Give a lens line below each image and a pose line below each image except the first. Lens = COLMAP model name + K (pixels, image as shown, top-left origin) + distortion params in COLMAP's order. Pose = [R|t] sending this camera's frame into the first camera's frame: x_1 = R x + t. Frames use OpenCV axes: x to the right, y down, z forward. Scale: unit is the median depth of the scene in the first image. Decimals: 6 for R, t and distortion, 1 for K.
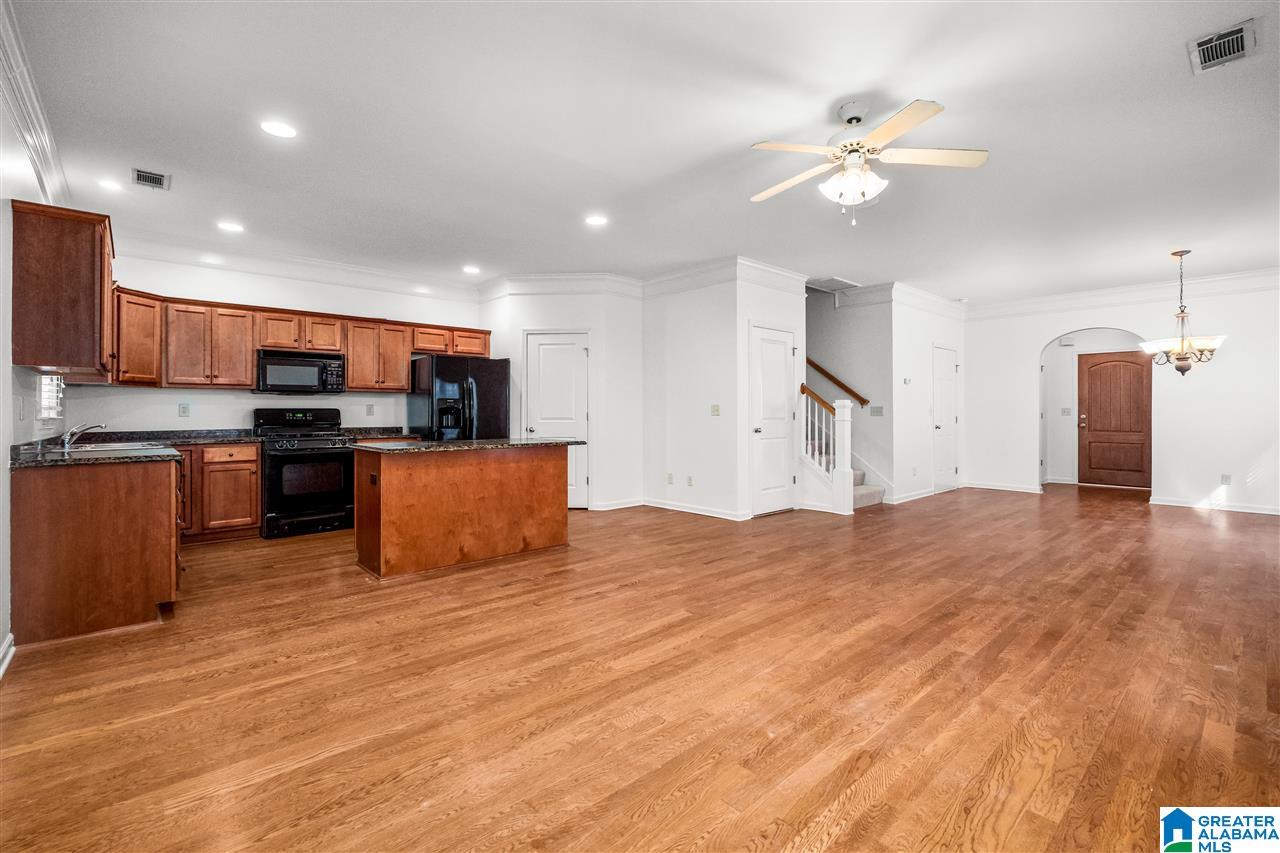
lens RADIAL K [[565.4, 0, 639.2], [0, 565.4, 403.8], [0, 0, 1]] dist [-0.007708, 0.000096]
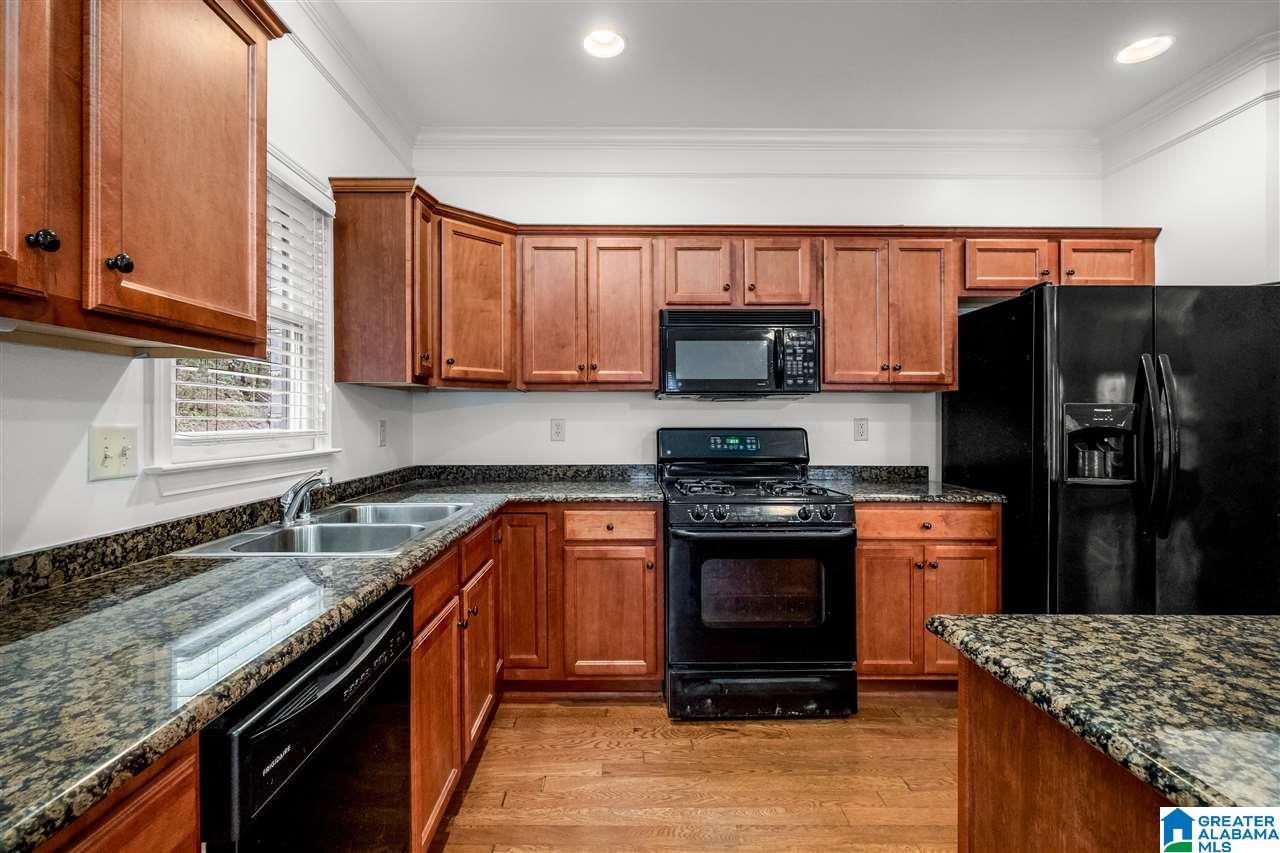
lens RADIAL K [[565.4, 0, 623.0], [0, 565.4, 413.5], [0, 0, 1]] dist [-0.007708, 0.000096]
pose [[0.748344, -0.001117, -0.663310, -0.394239], [0.006532, 0.999963, 0.005685, -0.008327], [0.663279, -0.008588, 0.748323, 0.643135]]
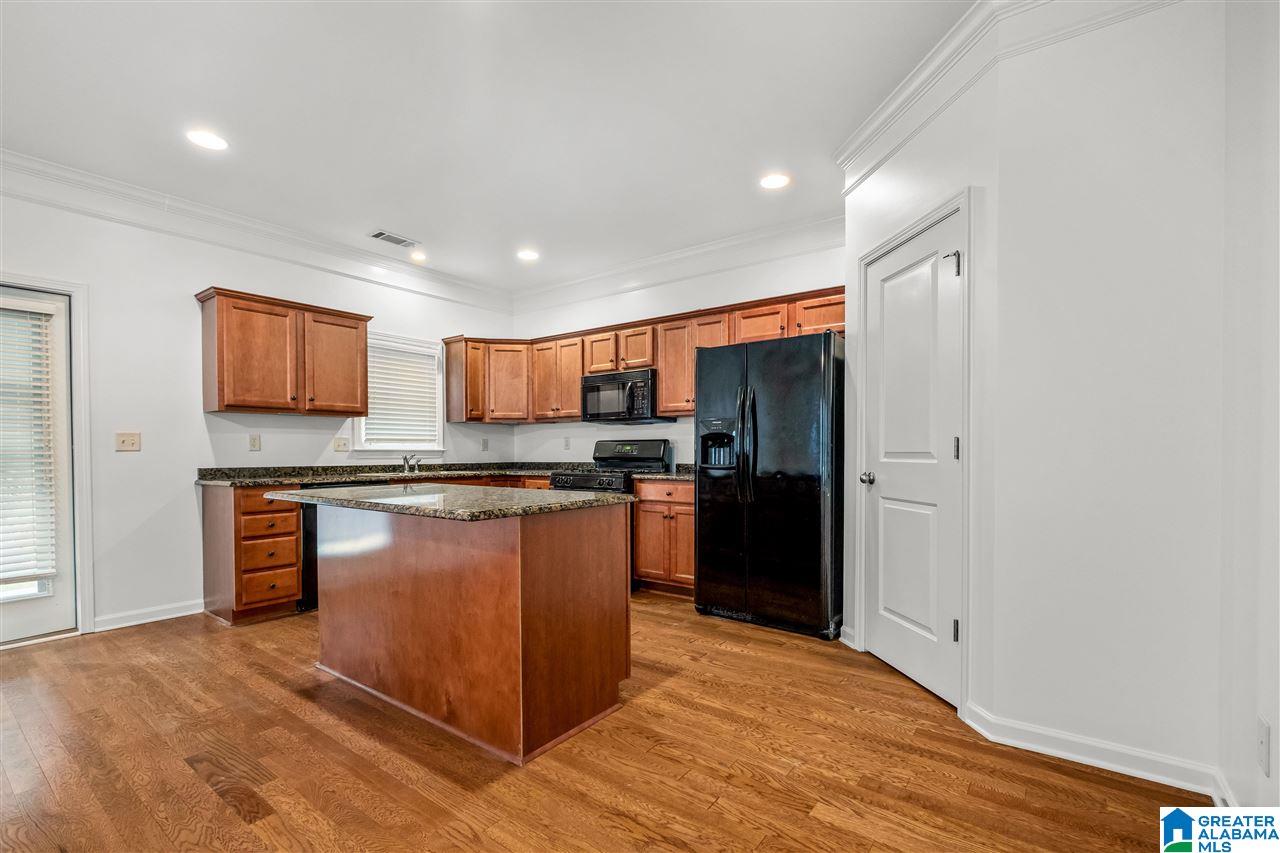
lens RADIAL K [[565.4, 0, 636.5], [0, 565.4, 456.1], [0, 0, 1]] dist [-0.007708, 0.000096]
pose [[0.211718, 0.010314, -0.977276, 0.270364], [0.017839, 0.999737, 0.014415, 0.024016], [0.977168, -0.020486, 0.211479, 0.952719]]
